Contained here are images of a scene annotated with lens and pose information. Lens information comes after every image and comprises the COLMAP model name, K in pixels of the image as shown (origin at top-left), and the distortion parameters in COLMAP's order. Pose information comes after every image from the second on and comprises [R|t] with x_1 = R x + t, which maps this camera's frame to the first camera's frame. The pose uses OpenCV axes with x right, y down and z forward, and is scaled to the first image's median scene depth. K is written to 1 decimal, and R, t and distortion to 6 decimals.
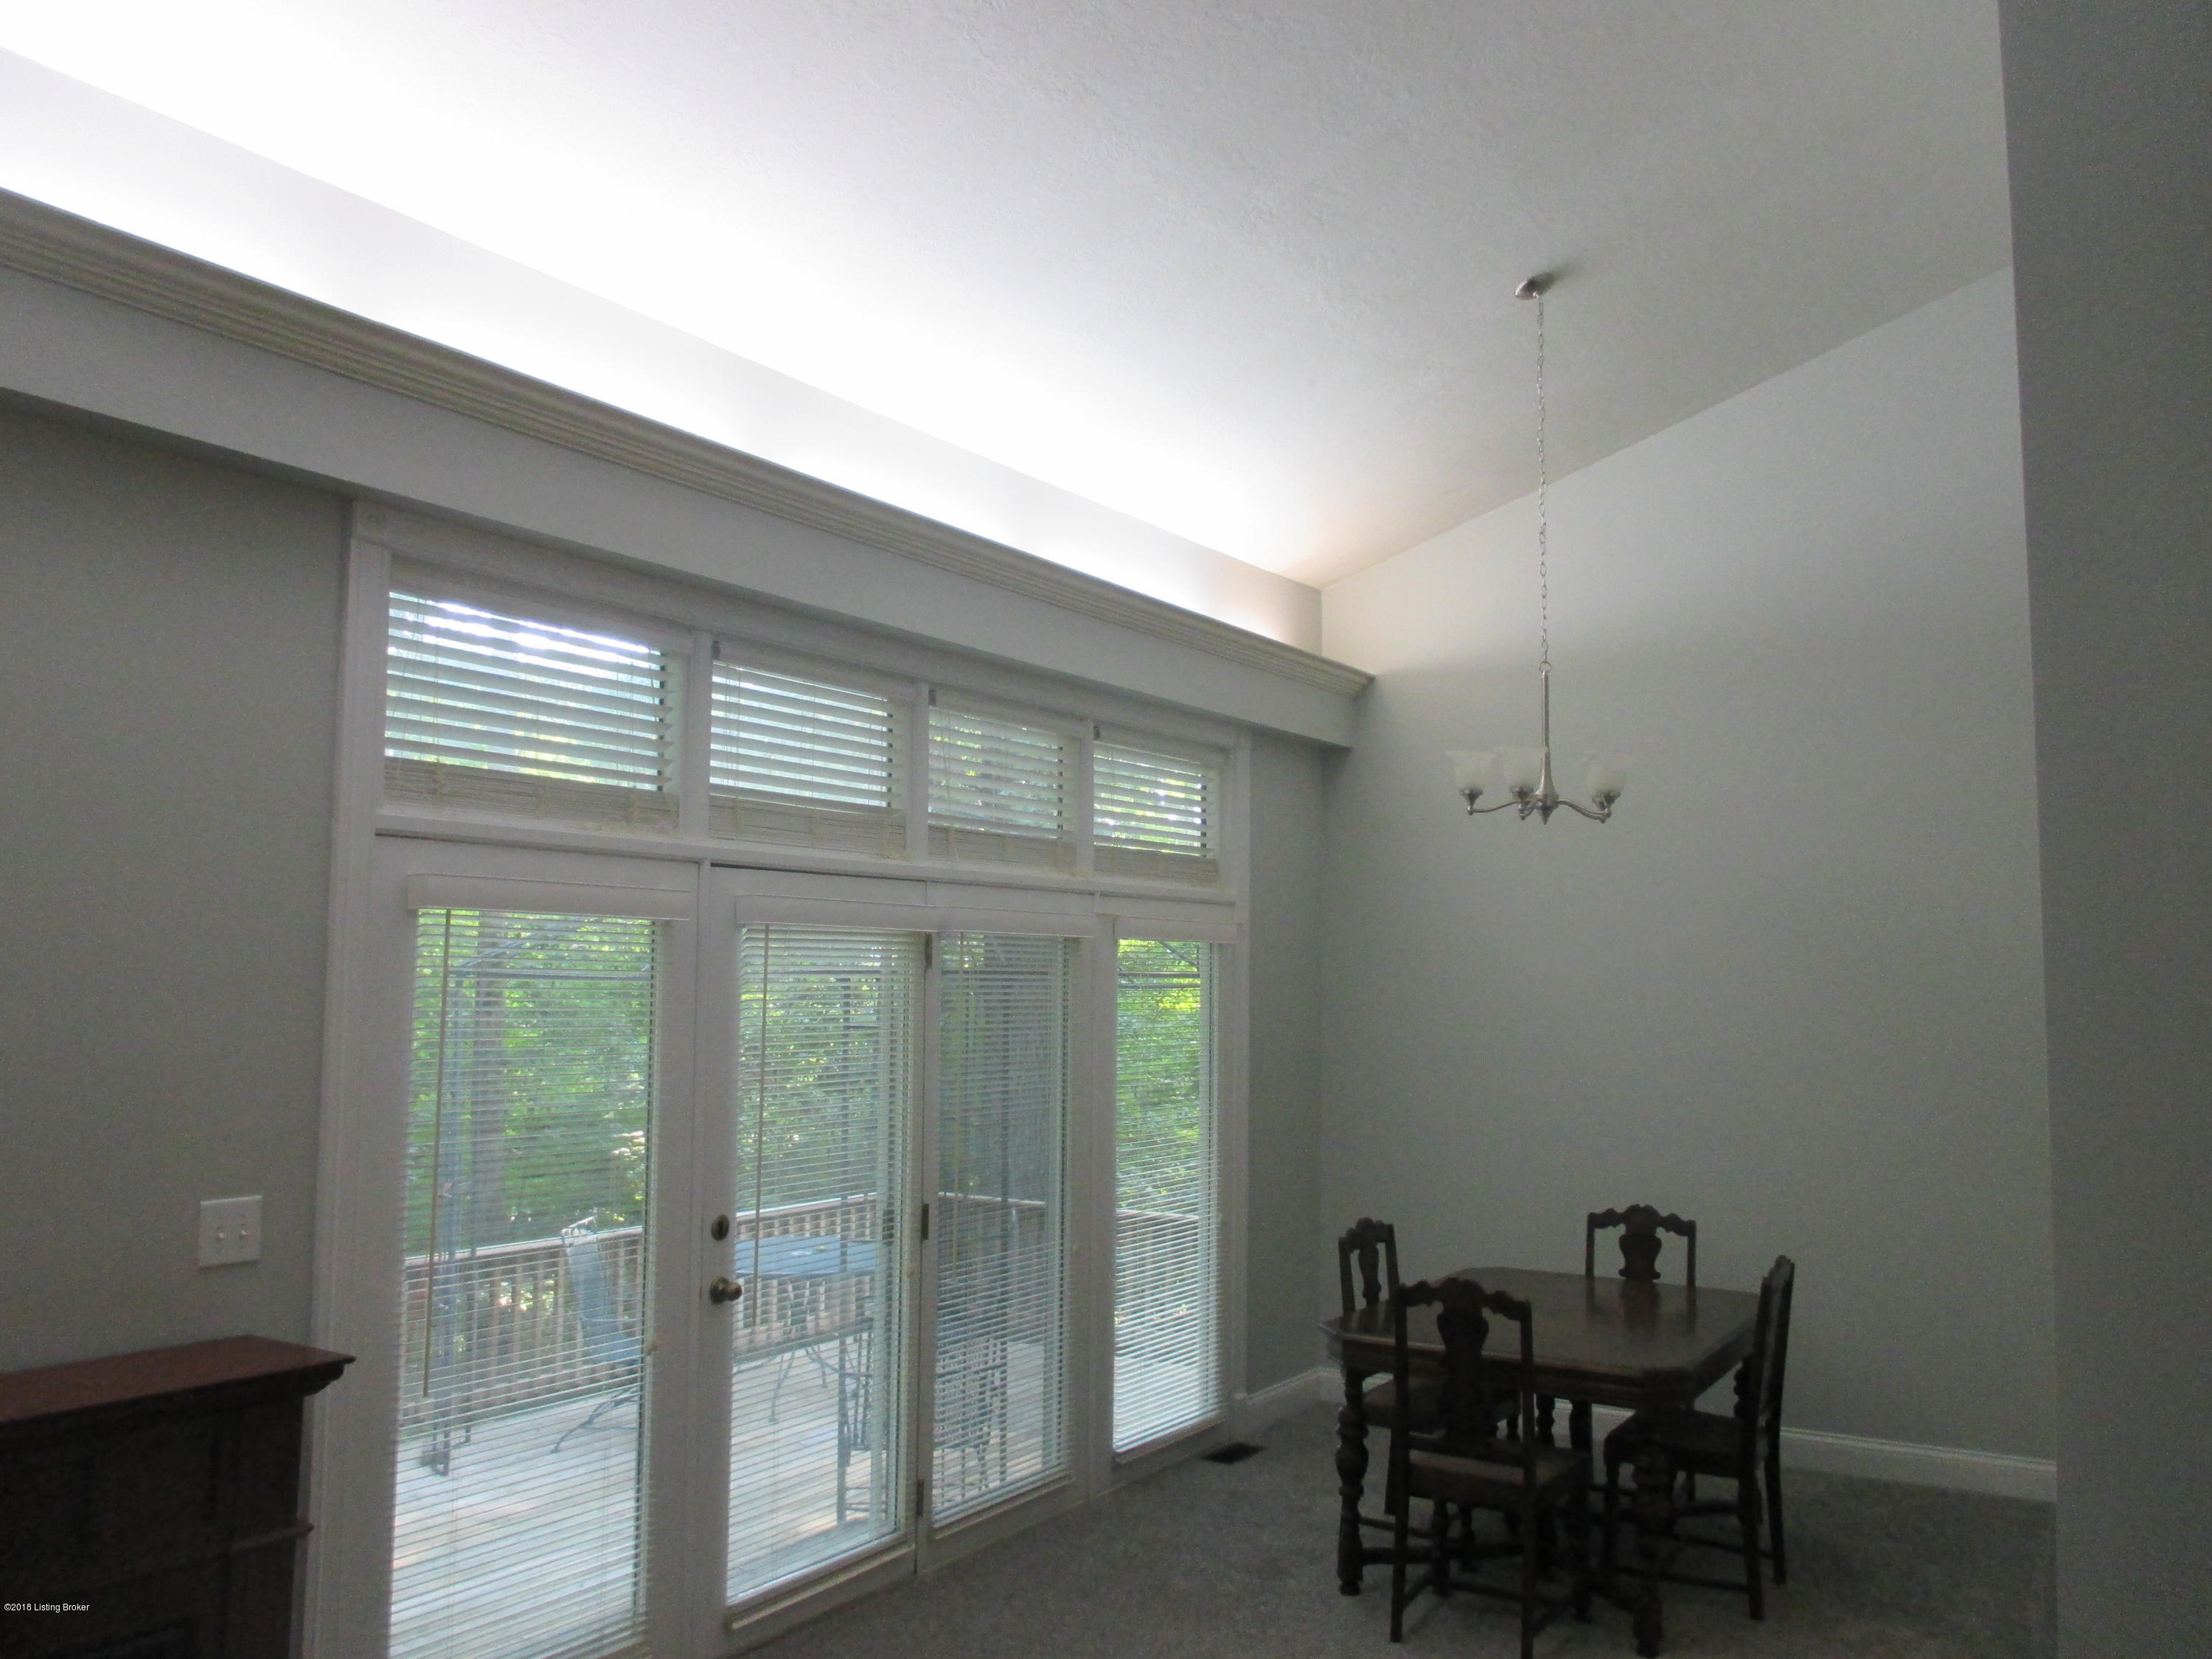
lens RADIAL K [[1803.9, 0, 1106.0], [0, 1803.9, 829.5], [0, 0, 1]] dist [-0.001053, -0.001807]
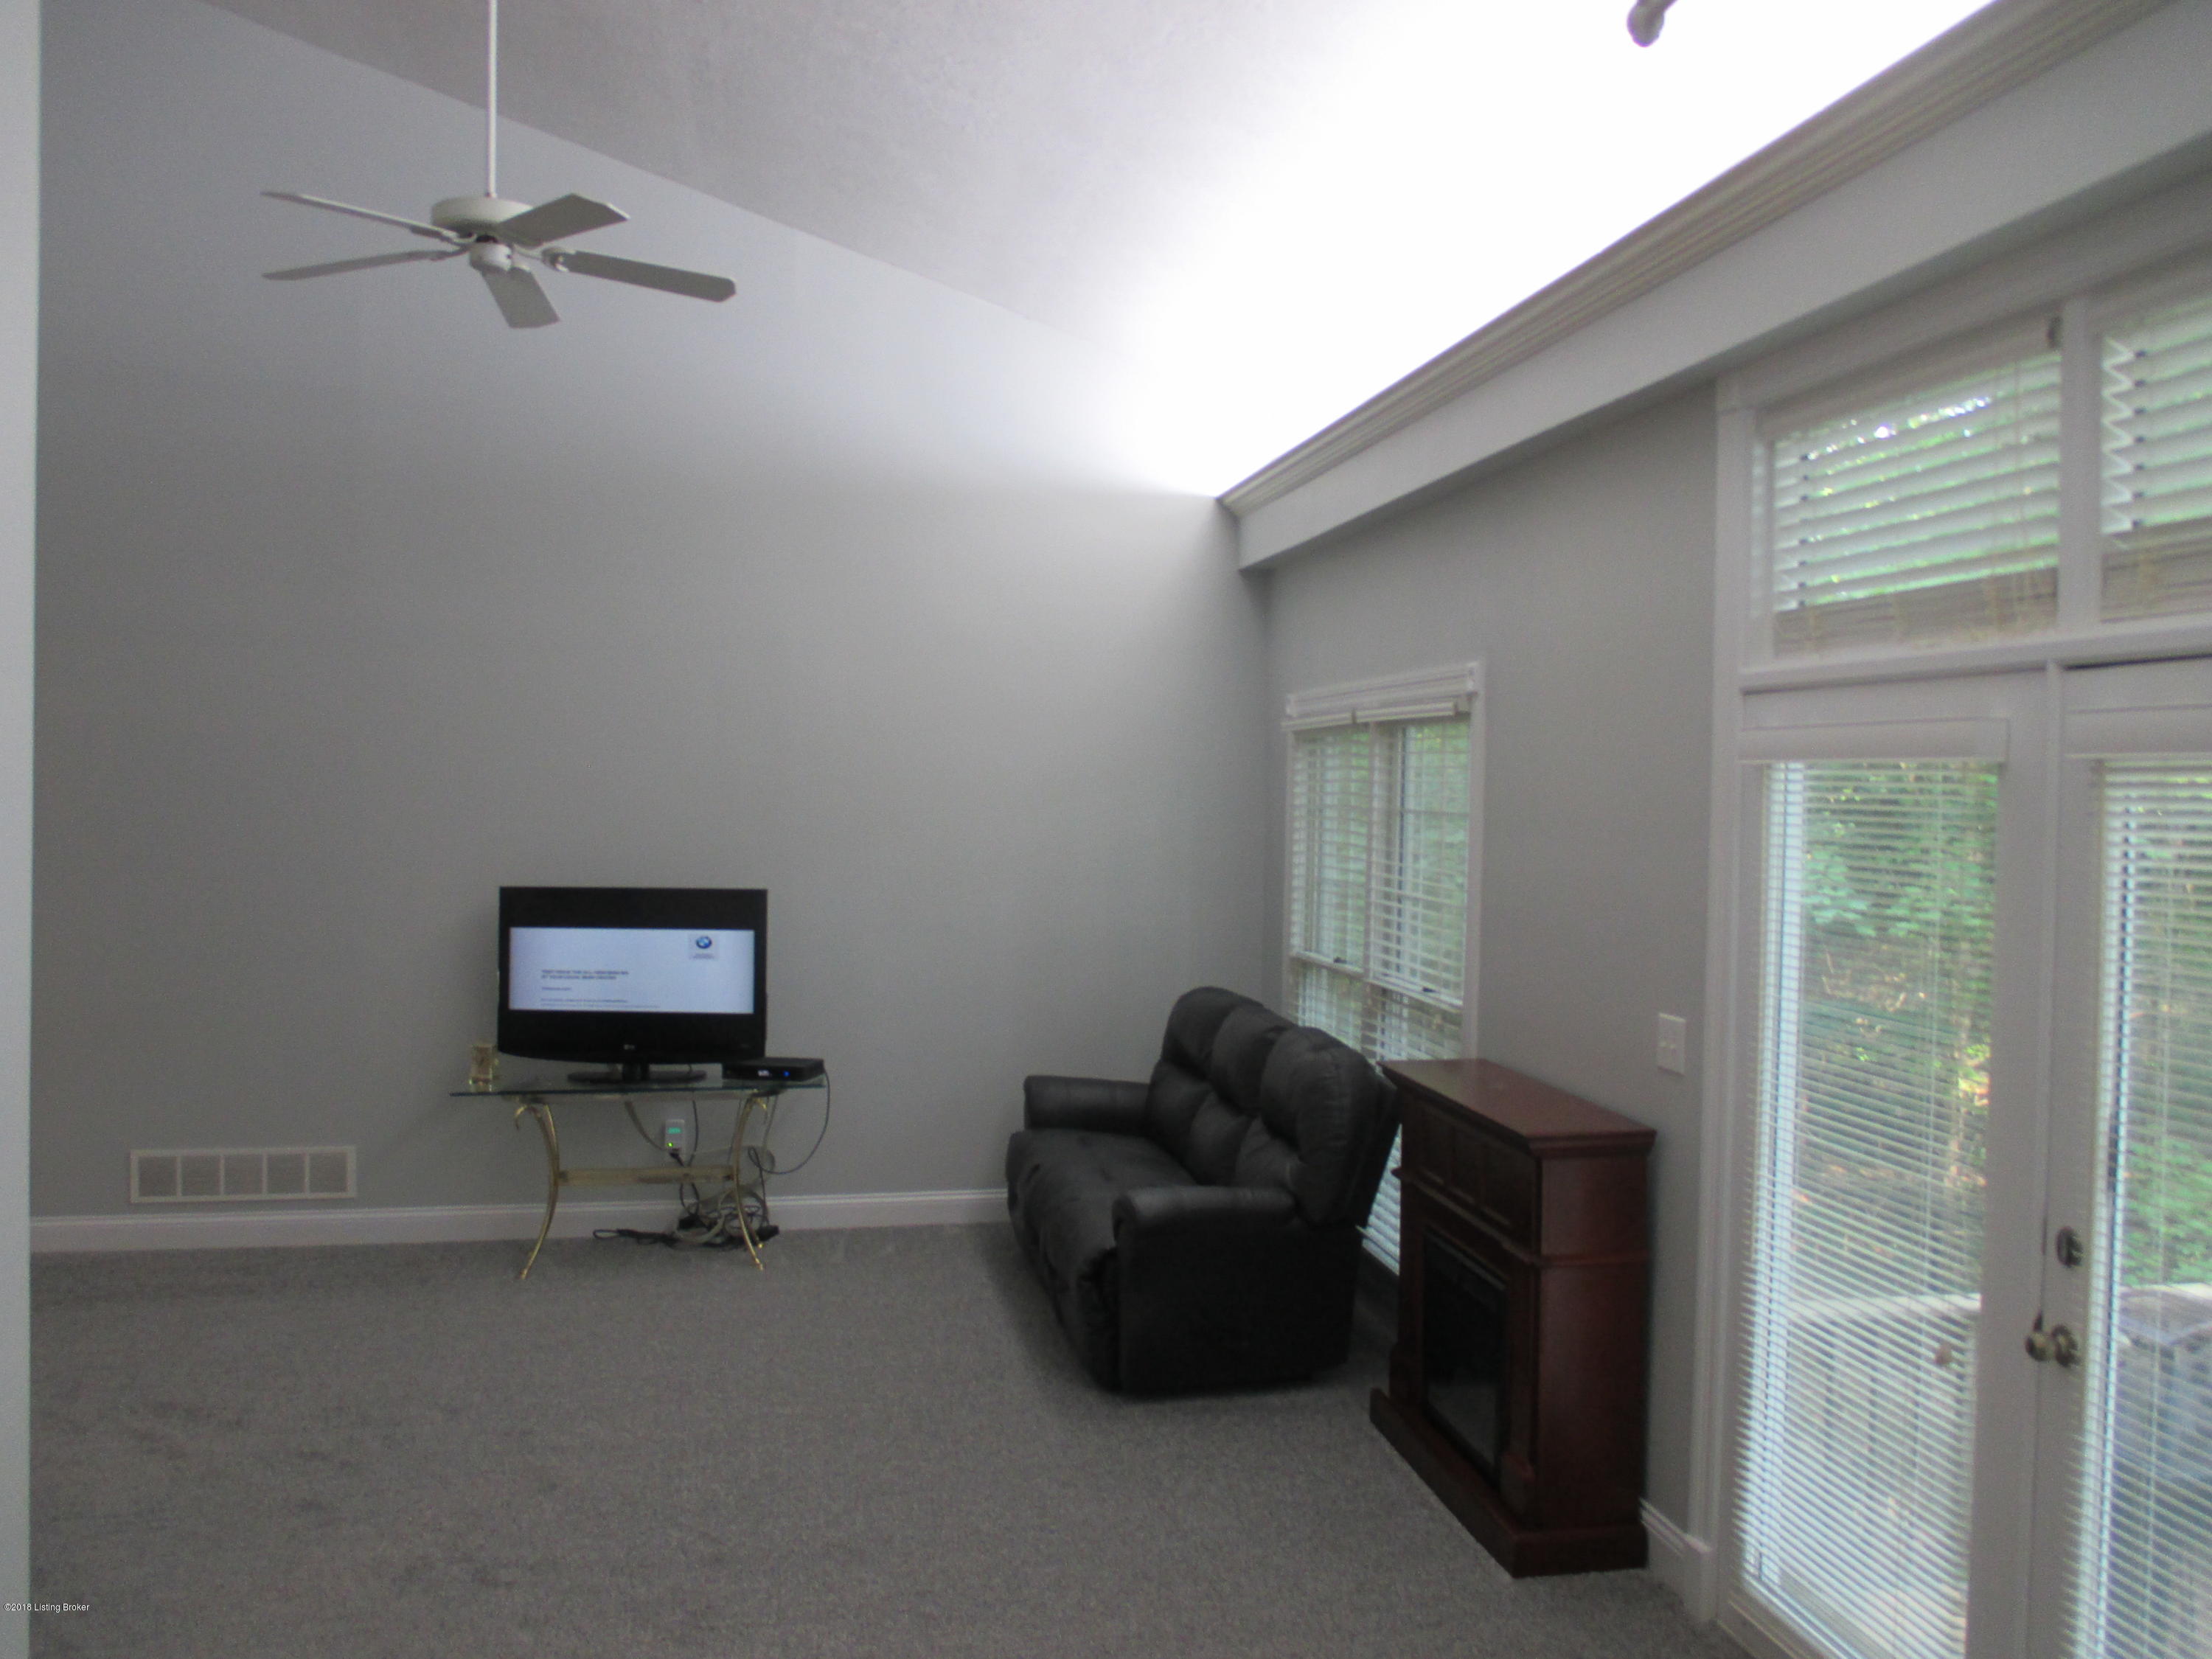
lens RADIAL K [[1764.7, 0, 1106.0], [0, 1764.7, 829.5], [0, 0, 1]] dist [0.038428, -0.000054]
pose [[-0.724999, -0.002608, -0.688745, 0.467388], [0.037353, 0.998372, -0.043099, 0.093311], [0.687736, -0.056974, -0.723722, 1.261872]]
